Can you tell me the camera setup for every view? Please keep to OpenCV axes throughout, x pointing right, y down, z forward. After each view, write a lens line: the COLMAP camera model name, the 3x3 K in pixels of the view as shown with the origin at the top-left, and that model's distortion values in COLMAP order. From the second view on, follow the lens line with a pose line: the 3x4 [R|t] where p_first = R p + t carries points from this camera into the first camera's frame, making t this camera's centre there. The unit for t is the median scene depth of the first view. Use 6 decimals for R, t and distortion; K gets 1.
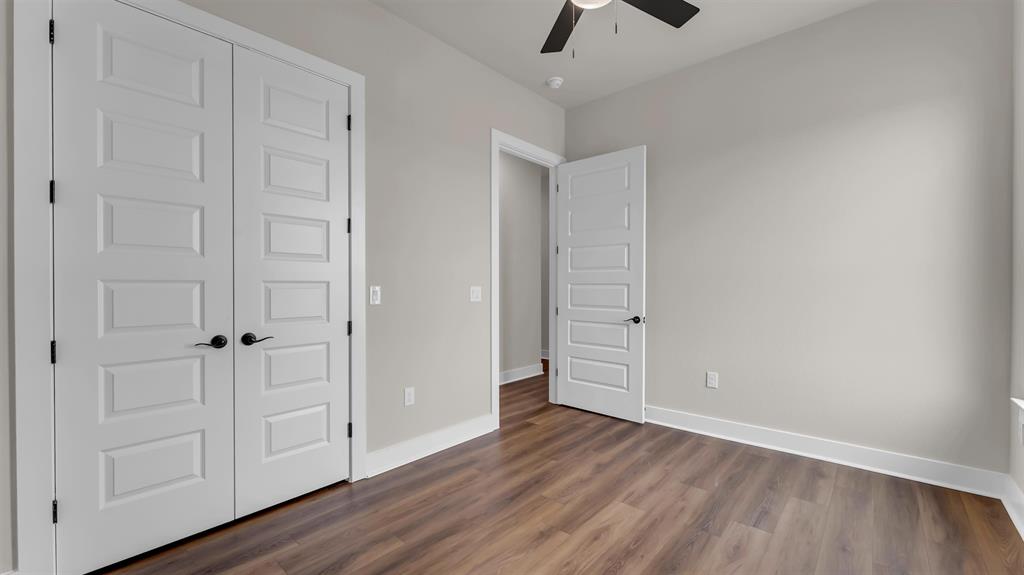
lens RADIAL K [[422.0, 0, 512.2], [0, 422.0, 283.9], [0, 0, 1]] dist [-0.001048, -0.000375]
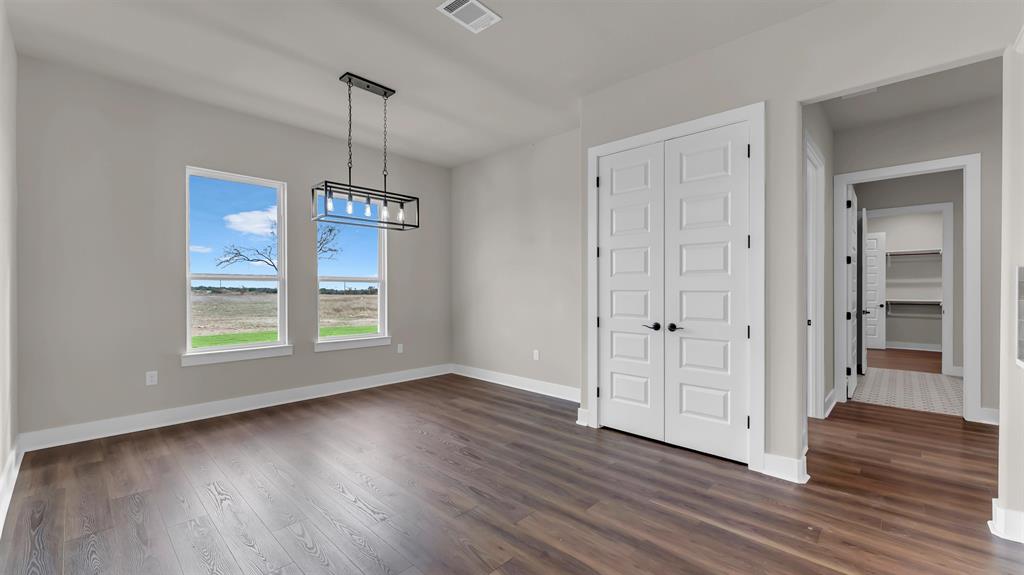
lens RADIAL K [[422.0, 0, 512.7], [0, 422.0, 289.9], [0, 0, 1]] dist [-0.001048, -0.000375]
pose [[-0.025832, 0.005404, -0.999652, 0.944295], [-0.000755, 0.999985, 0.005425, -0.014818], [0.999666, 0.000895, -0.025827, 0.459879]]
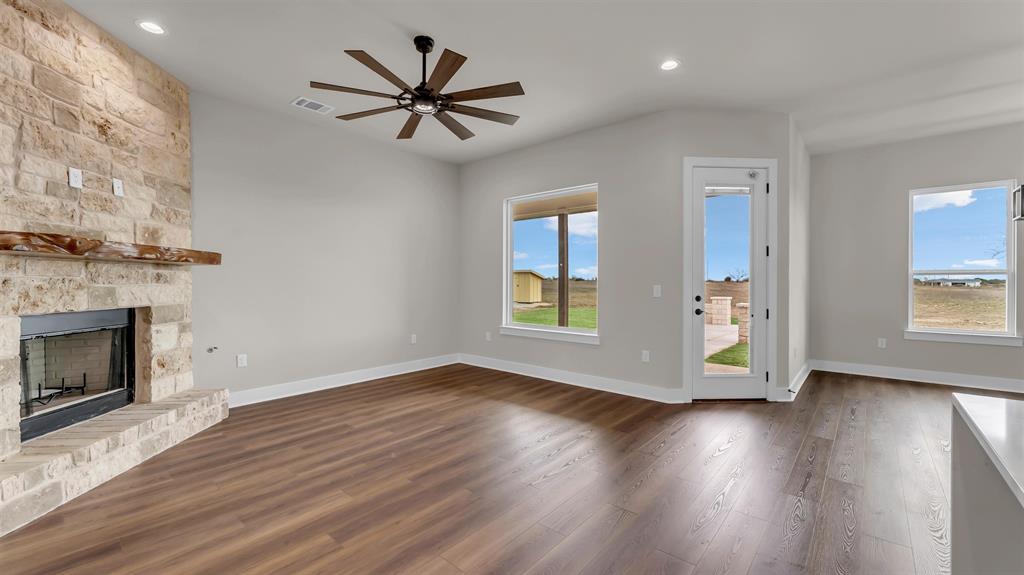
lens RADIAL K [[422.0, 0, 516.3], [0, 422.0, 284.0], [0, 0, 1]] dist [-0.001048, -0.000375]
pose [[-0.999320, 0.002289, -0.036808, 1.531305], [0.002024, 0.999972, 0.007220, -0.013680], [0.036824, 0.007140, -0.999296, 1.371875]]
